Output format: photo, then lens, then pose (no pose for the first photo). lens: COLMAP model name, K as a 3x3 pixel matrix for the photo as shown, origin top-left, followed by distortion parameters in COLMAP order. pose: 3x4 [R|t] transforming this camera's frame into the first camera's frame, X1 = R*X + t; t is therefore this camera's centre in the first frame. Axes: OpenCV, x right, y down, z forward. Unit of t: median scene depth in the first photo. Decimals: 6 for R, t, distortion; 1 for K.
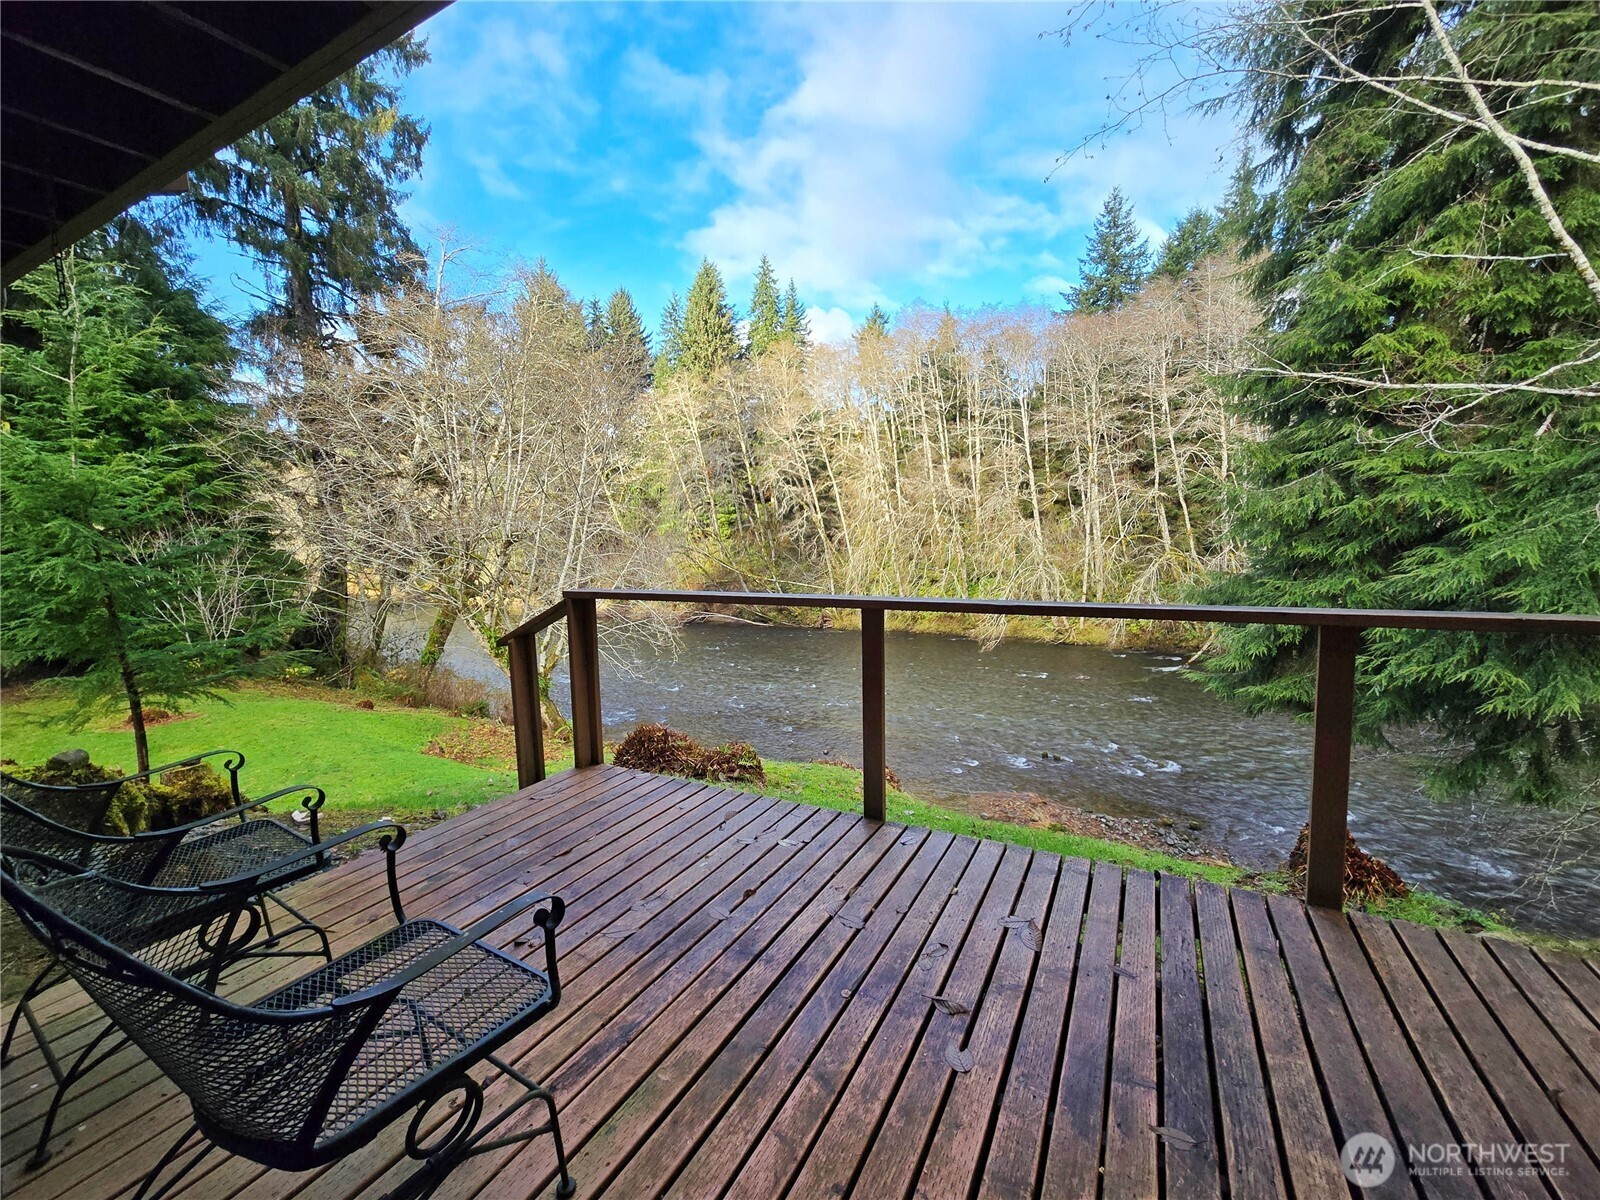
lens RADIAL K [[658.3, 0, 801.9], [0, 658.3, 596.2], [0, 0, 1]] dist [-0.001979, 0.001710]
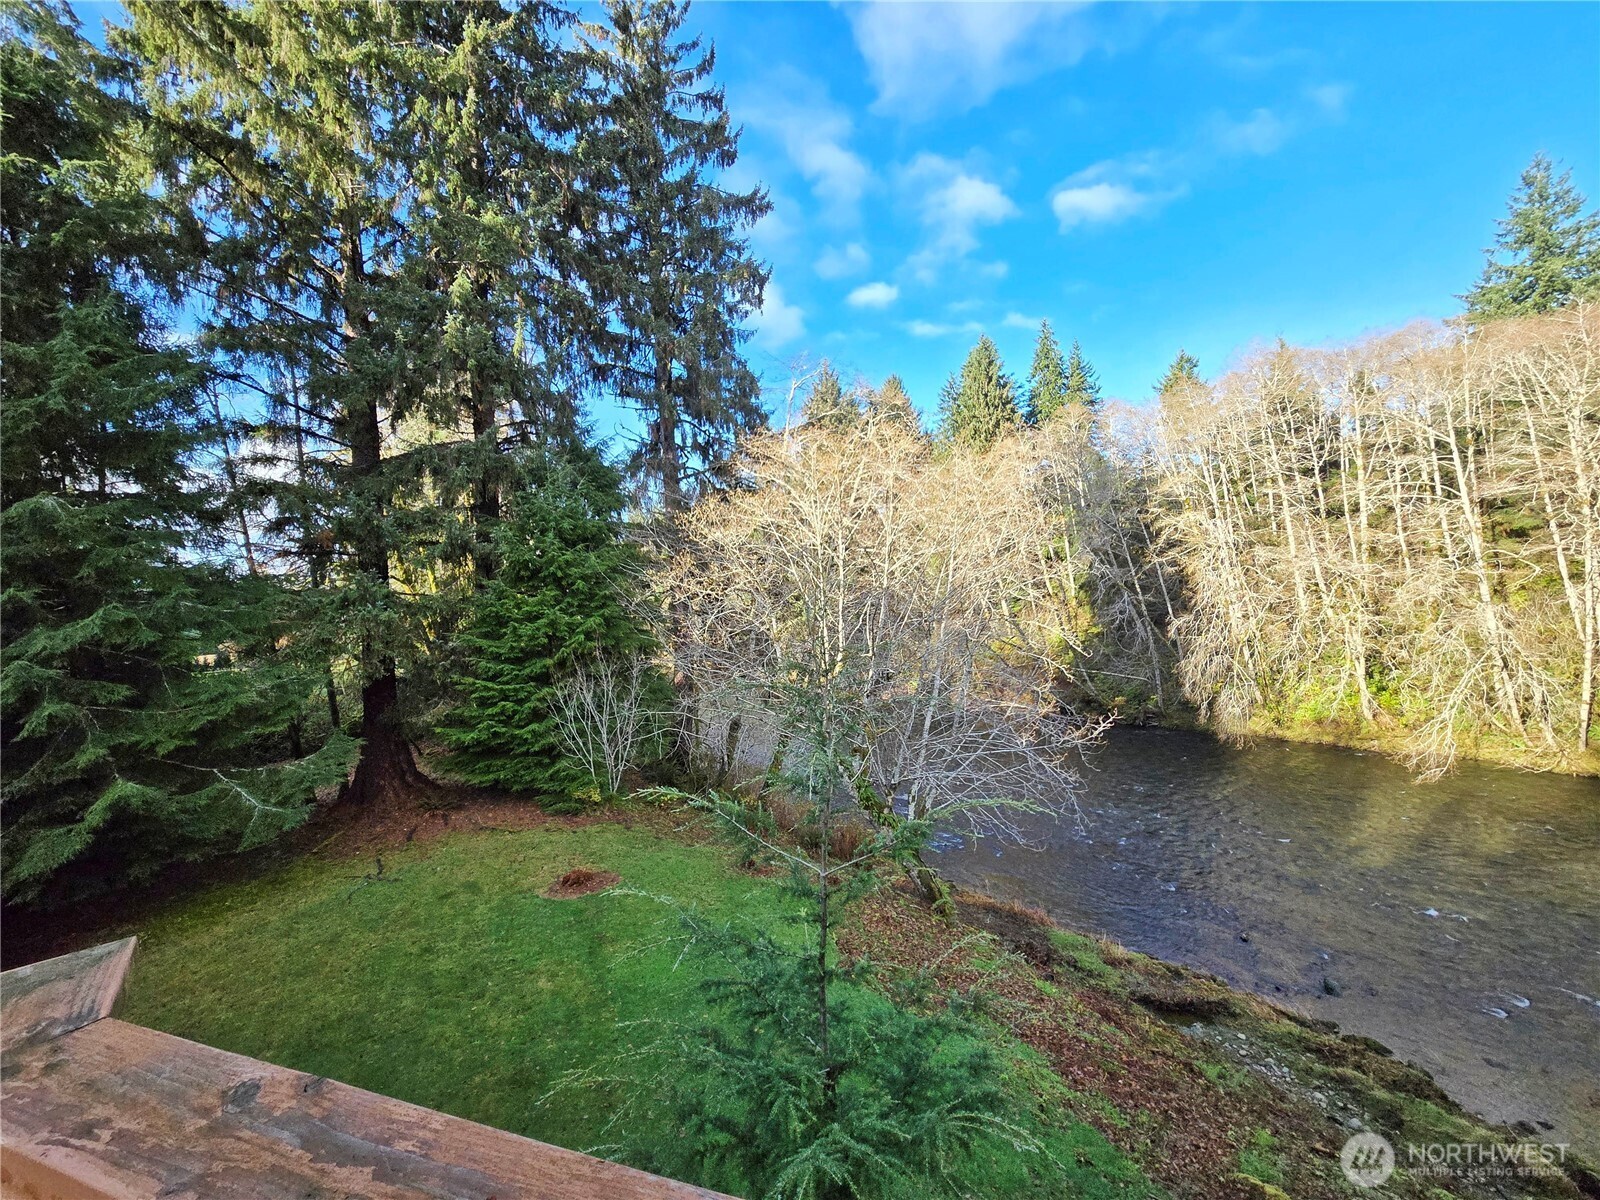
lens RADIAL K [[658.3, 0, 803.1], [0, 658.3, 593.9], [0, 0, 1]] dist [-0.001979, 0.001710]
pose [[0.931351, -0.030342, -0.362857, -0.073433], [-0.005294, 0.995288, -0.096814, -0.040159], [0.364084, 0.092089, 0.926802, 0.036916]]
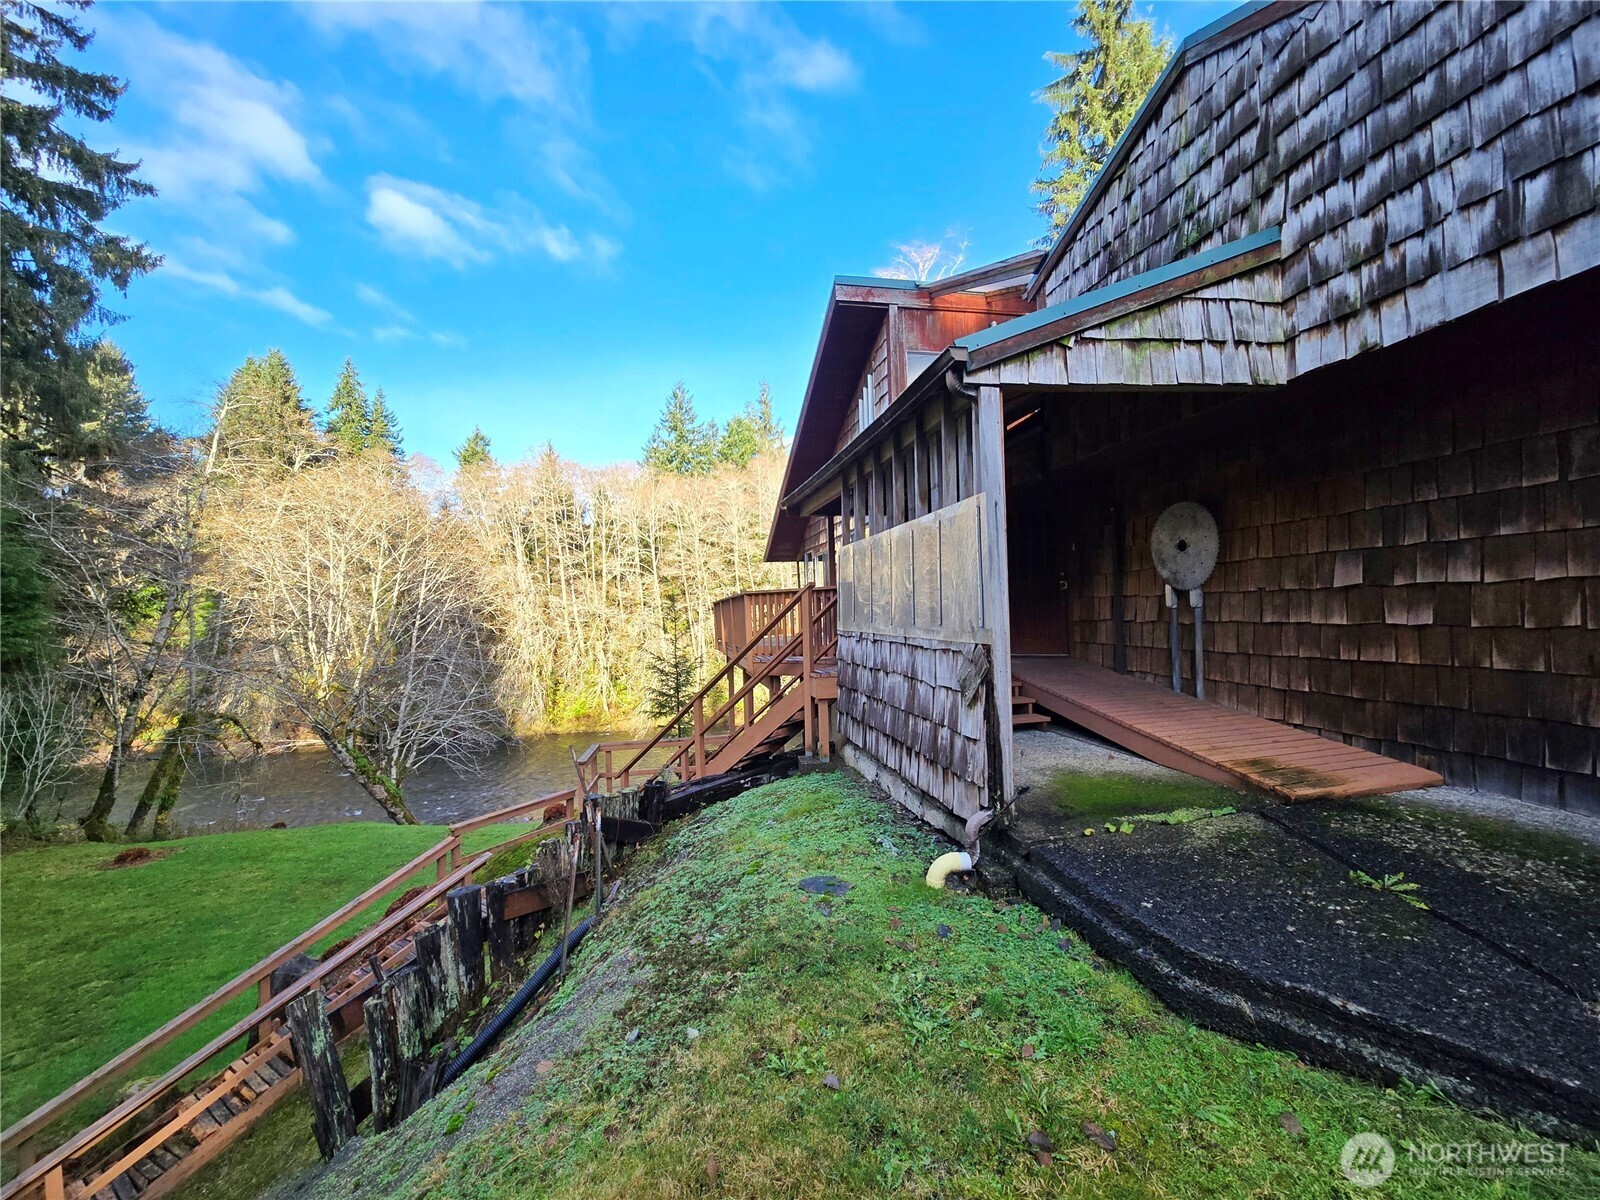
lens RADIAL K [[658.3, 0, 803.0], [0, 658.3, 601.9], [0, 0, 1]] dist [-0.001979, 0.001710]
pose [[0.774760, 0.016208, 0.632047, -0.214698], [0.073979, 0.990481, -0.116083, -0.005017], [-0.627912, 0.136695, 0.766186, -0.151741]]
